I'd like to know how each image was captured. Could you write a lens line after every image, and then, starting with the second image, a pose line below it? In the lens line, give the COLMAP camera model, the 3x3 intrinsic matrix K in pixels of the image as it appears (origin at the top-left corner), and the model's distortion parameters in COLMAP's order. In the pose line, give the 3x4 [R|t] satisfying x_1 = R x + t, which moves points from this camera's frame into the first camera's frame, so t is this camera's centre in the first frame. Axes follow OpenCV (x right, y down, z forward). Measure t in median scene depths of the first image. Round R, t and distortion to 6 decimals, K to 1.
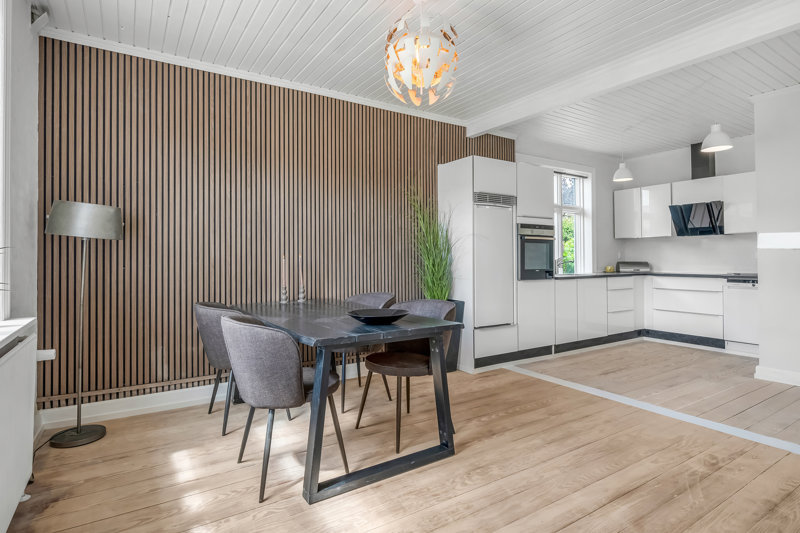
lens RADIAL K [[425.2, 0, 402.1], [0, 425.2, 253.2], [0, 0, 1]] dist [0.002025, 0.000352]
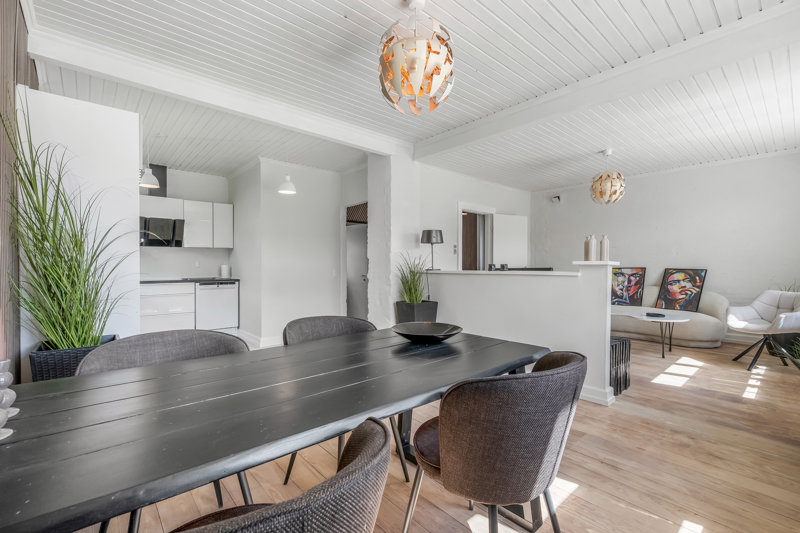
lens RADIAL K [[354.6, 0, 400.9], [0, 354.6, 264.3], [0, 0, 1]] dist [0.001164, -0.000296]
pose [[-0.144233, 0.005718, 0.989527, -0.396360], [-0.012545, 0.999892, -0.007606, 0.006234], [-0.989464, -0.013510, -0.144146, 0.589604]]
